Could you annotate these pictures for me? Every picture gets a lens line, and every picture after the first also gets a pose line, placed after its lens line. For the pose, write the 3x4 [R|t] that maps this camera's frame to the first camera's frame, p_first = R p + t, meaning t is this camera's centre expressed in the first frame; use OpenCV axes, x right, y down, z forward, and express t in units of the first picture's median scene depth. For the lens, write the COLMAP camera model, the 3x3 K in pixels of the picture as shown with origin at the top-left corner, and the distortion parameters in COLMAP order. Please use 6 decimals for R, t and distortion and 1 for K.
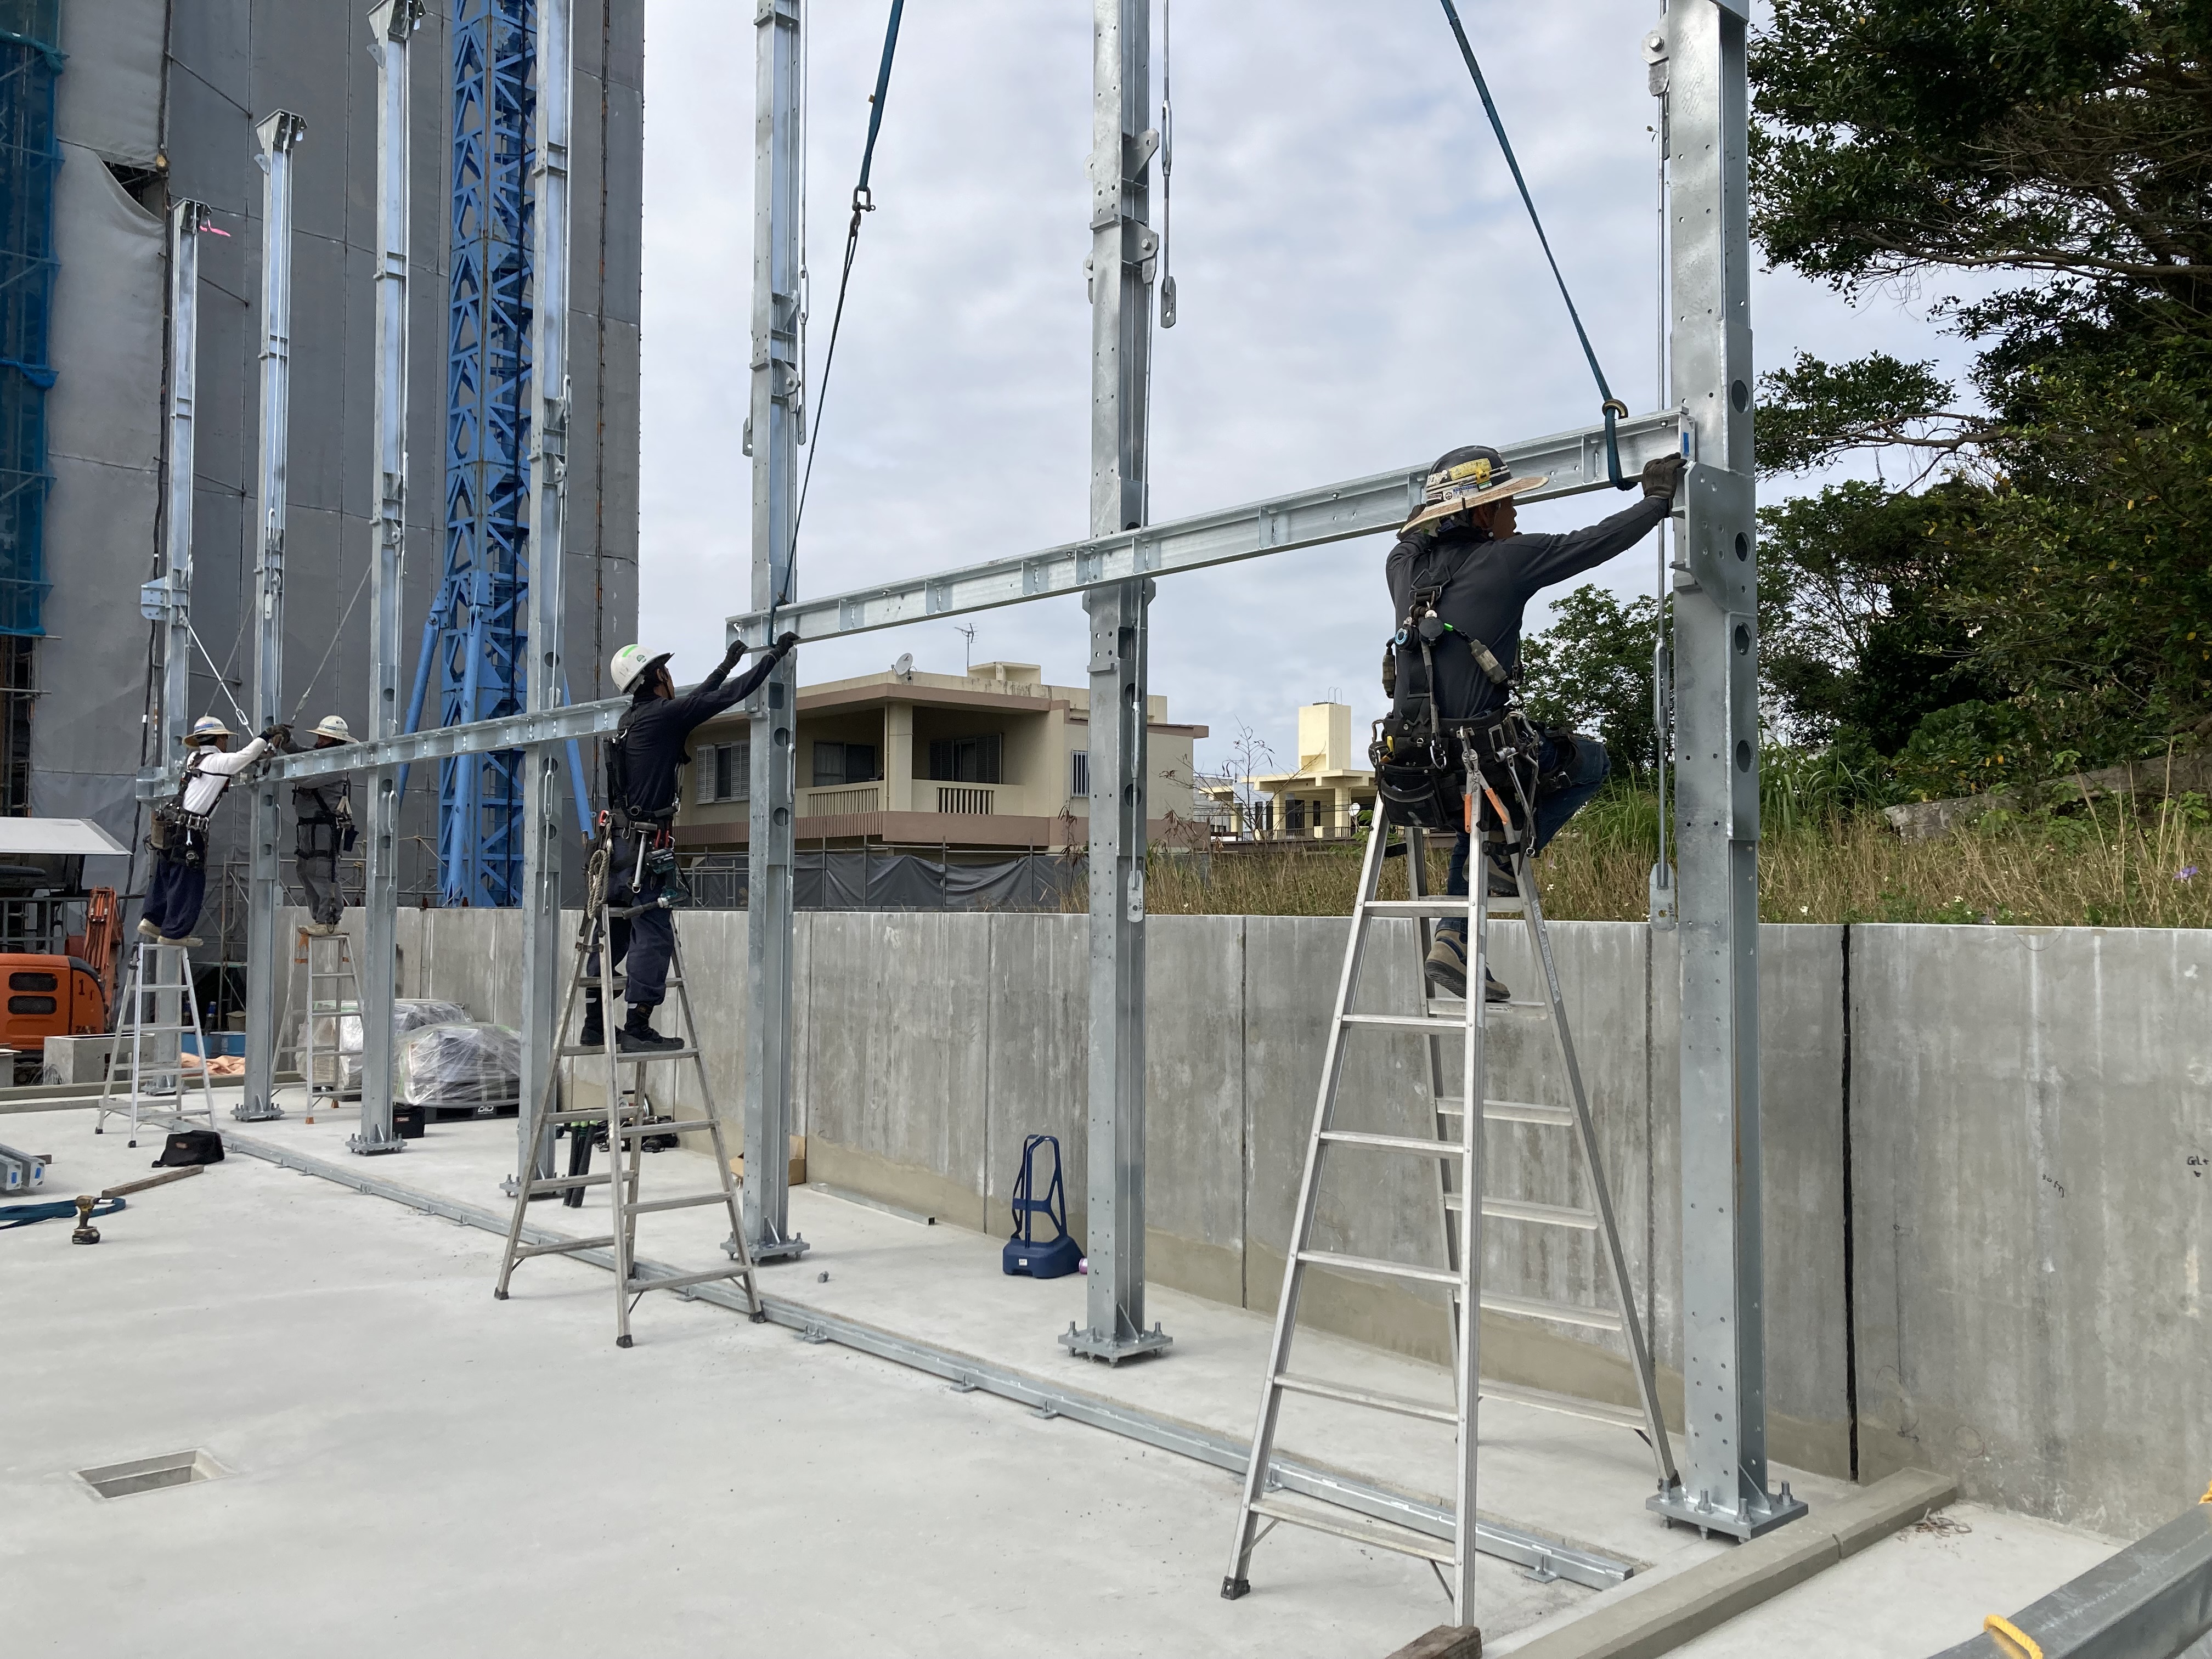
lens RADIAL K [[1818.9, 0, 1113.1], [0, 1818.9, 804.3], [0, 0, 1]] dist [0.075352, -0.096661]
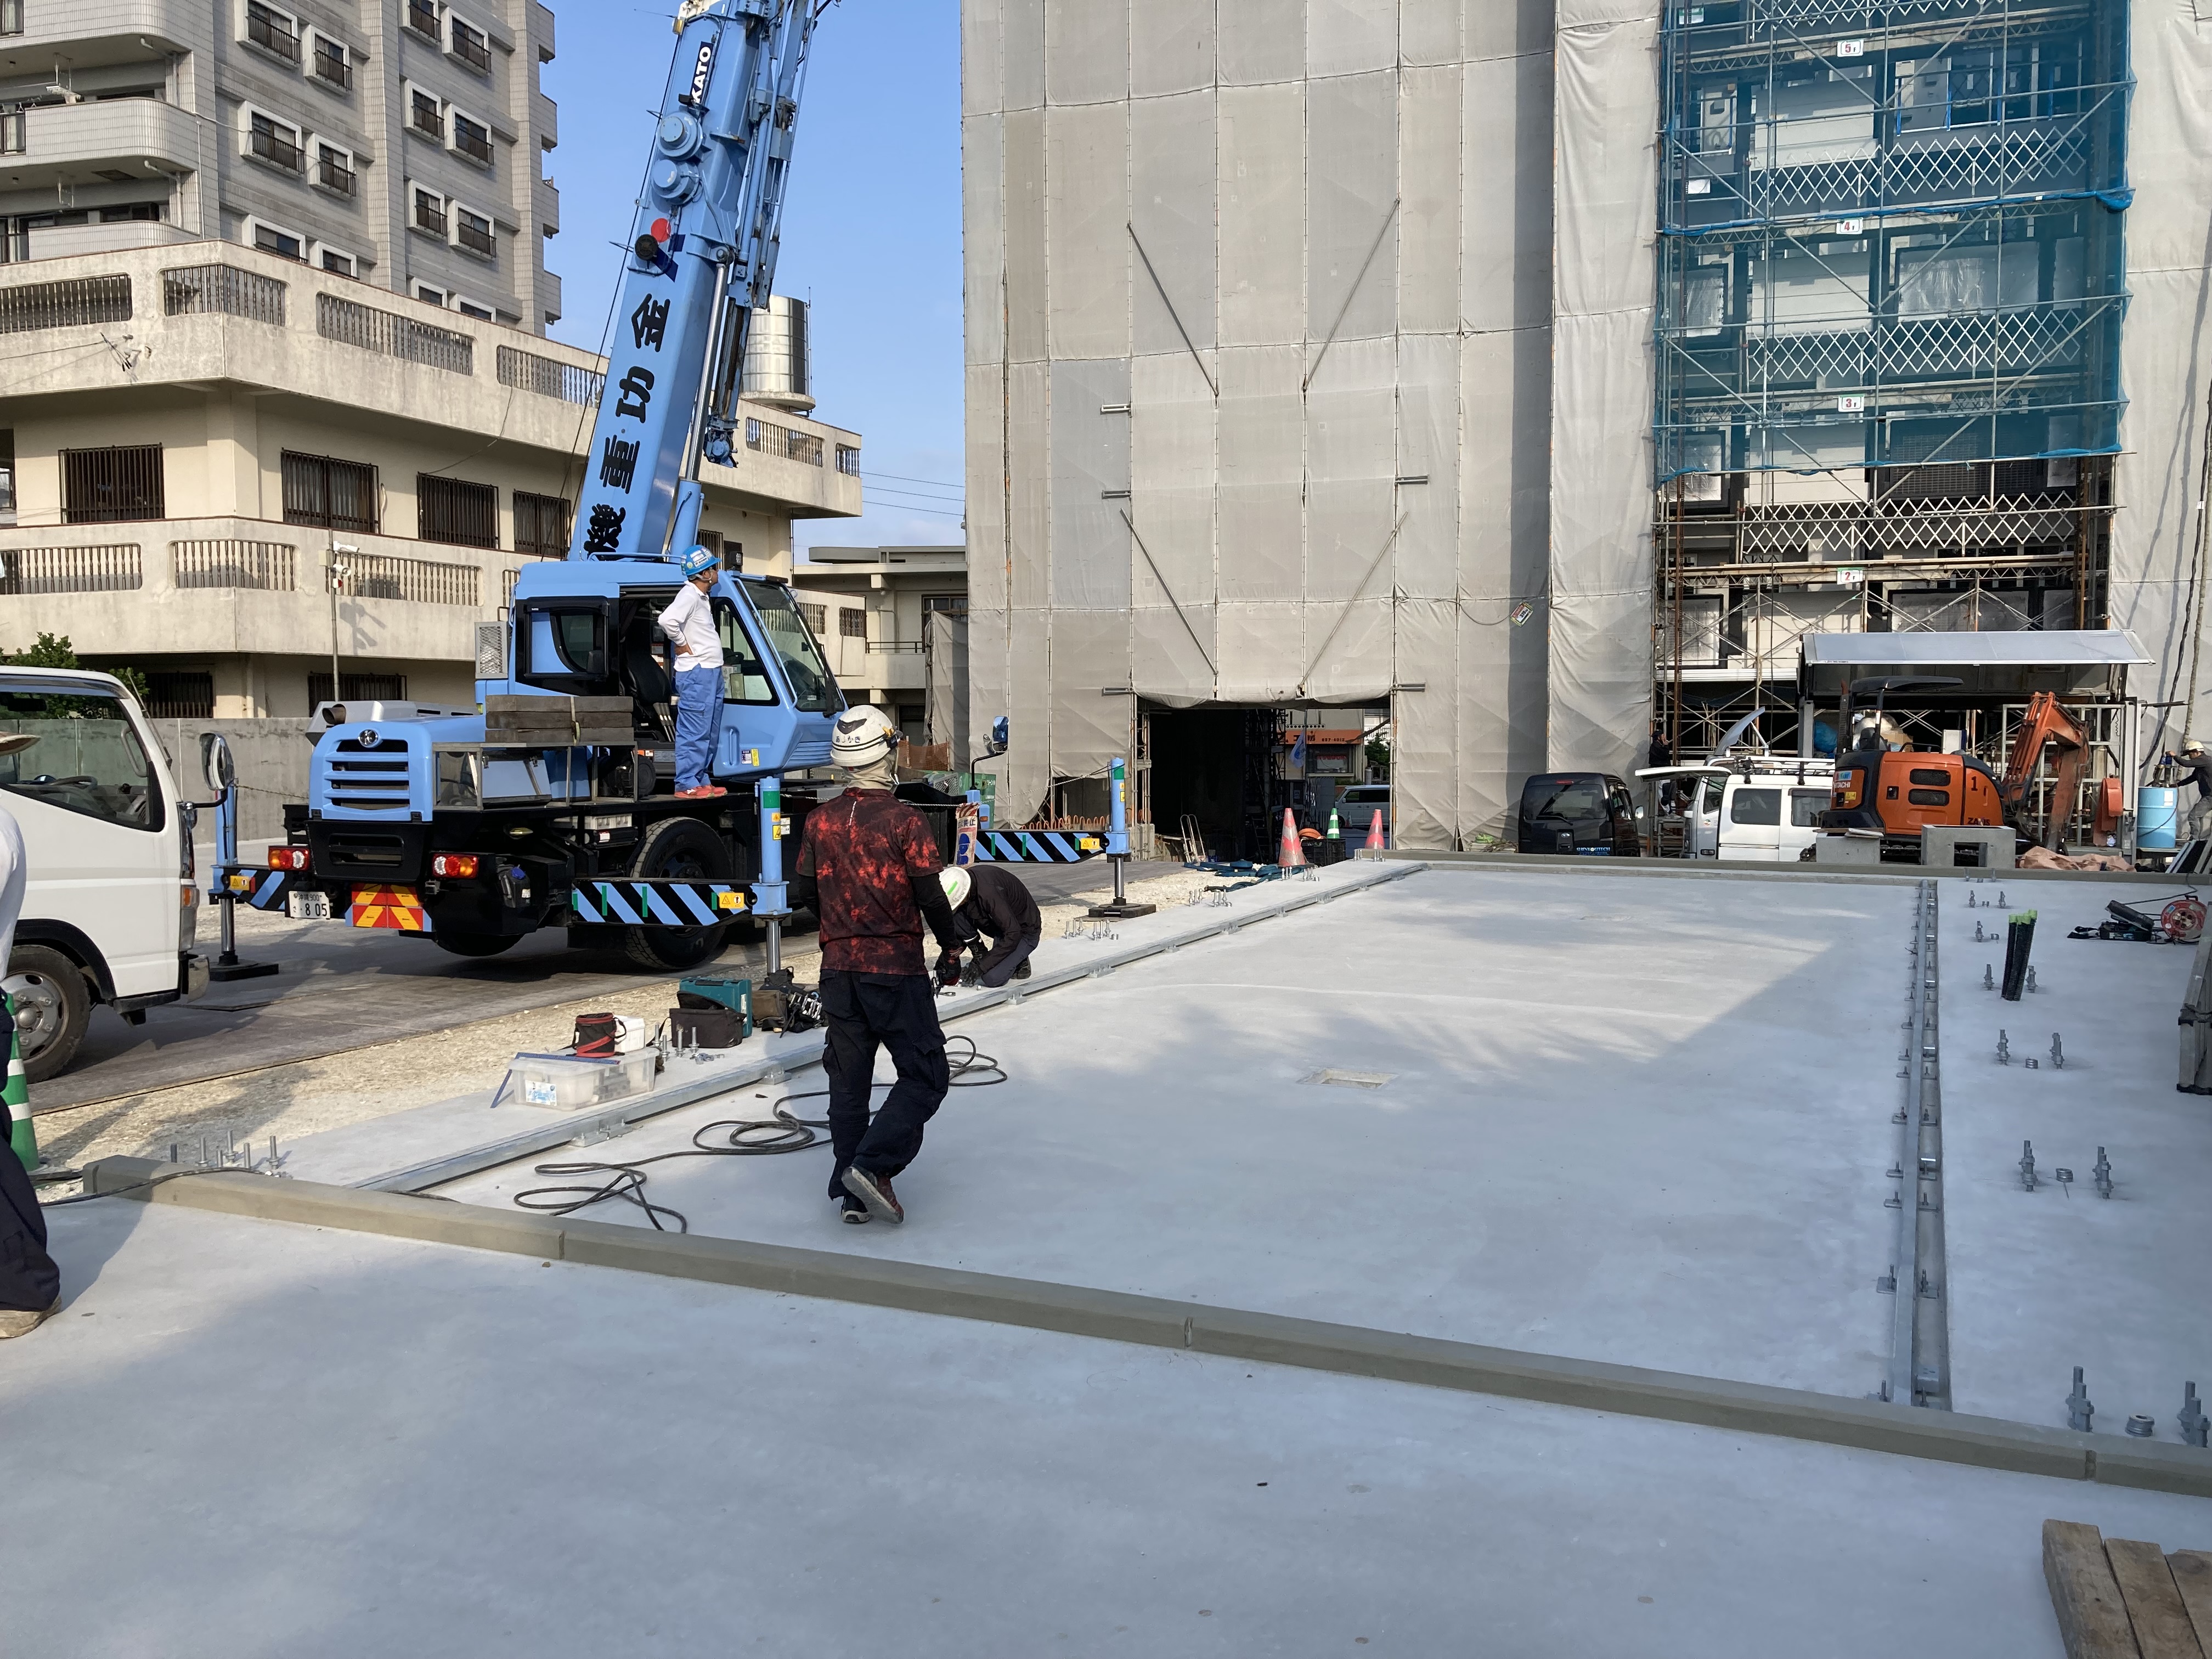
lens RADIAL K [[1795.8, 0, 1118.9], [0, 1795.8, 808.4], [0, 0, 1]] dist [0.040866, -0.036311]
pose [[0.411054, 0.042897, -0.910601, 0.129292], [0.055561, 0.995856, 0.071994, 0.003531], [0.909916, -0.080187, 0.406967, 0.044178]]
